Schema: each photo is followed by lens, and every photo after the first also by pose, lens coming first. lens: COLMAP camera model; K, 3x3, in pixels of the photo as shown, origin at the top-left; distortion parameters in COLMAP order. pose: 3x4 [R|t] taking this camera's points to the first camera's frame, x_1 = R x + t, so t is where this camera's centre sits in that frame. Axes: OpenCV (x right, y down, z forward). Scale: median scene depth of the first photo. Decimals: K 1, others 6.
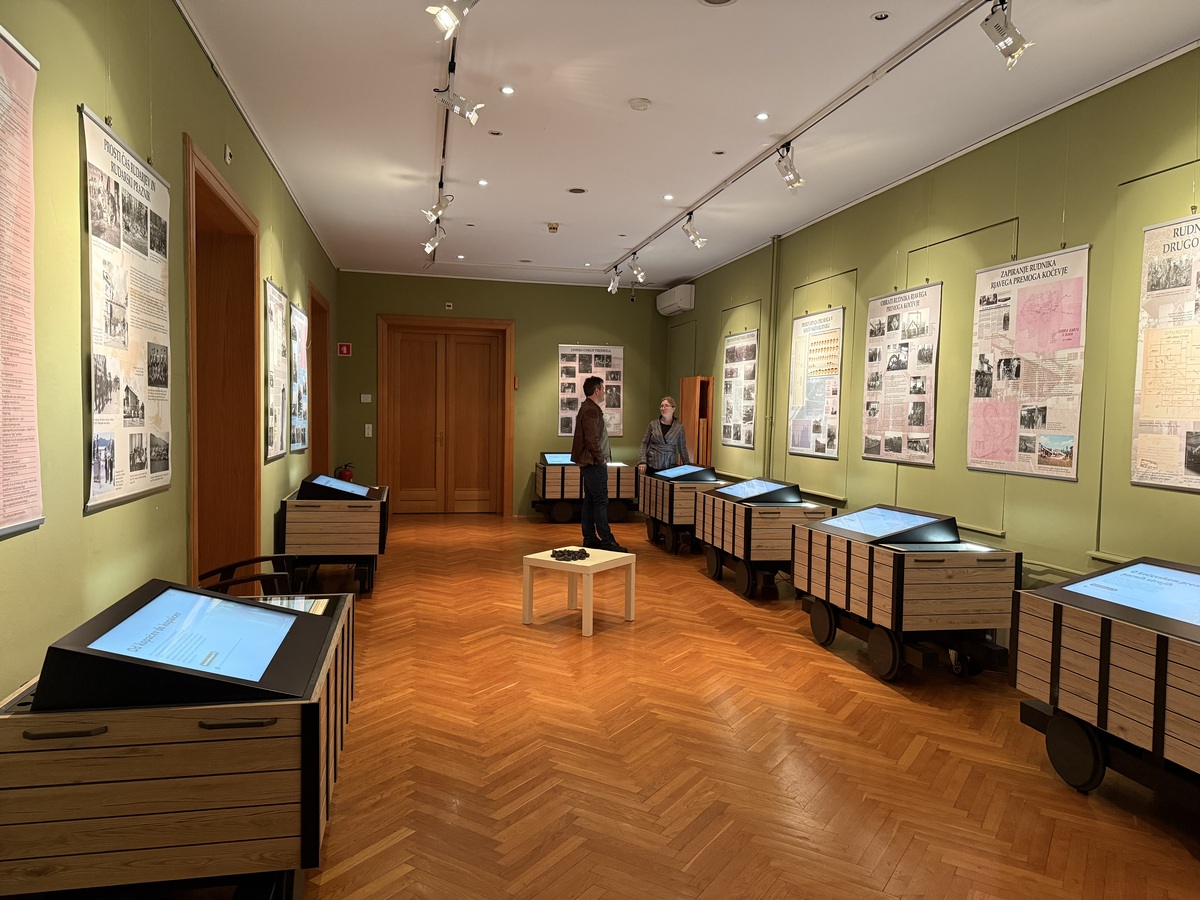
lens RADIAL K [[847.3, 0, 600.0], [0, 847.3, 450.0], [0, 0, 1]] dist [0.039587, -0.053993]
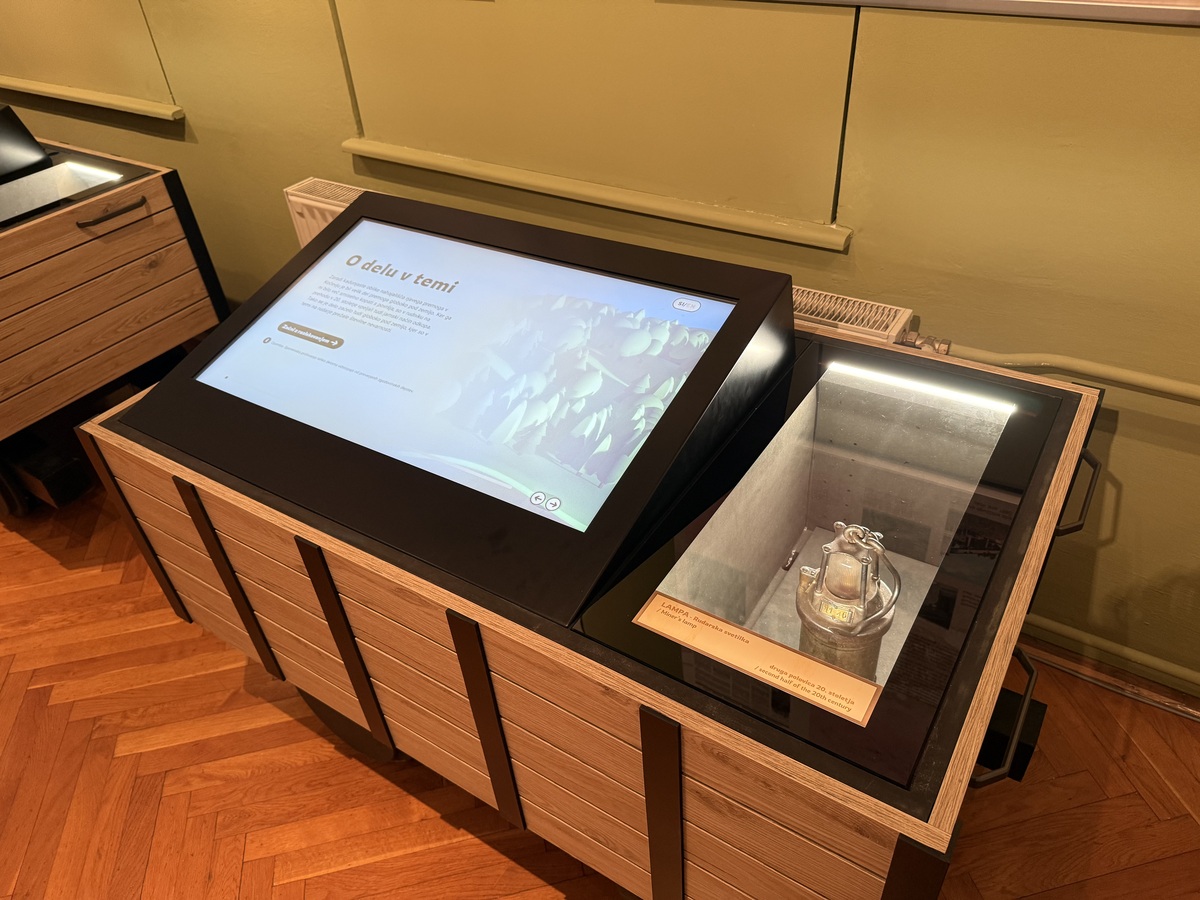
lens RADIAL K [[847.3, 0, 600.0], [0, 847.3, 450.0], [0, 0, 1]] dist [0.039587, -0.053993]
pose [[0.710369, -0.484280, 0.510734, 0.236219], [0.113120, 0.794773, 0.596271, -0.024929], [-0.694680, -0.365798, 0.619364, 0.872033]]
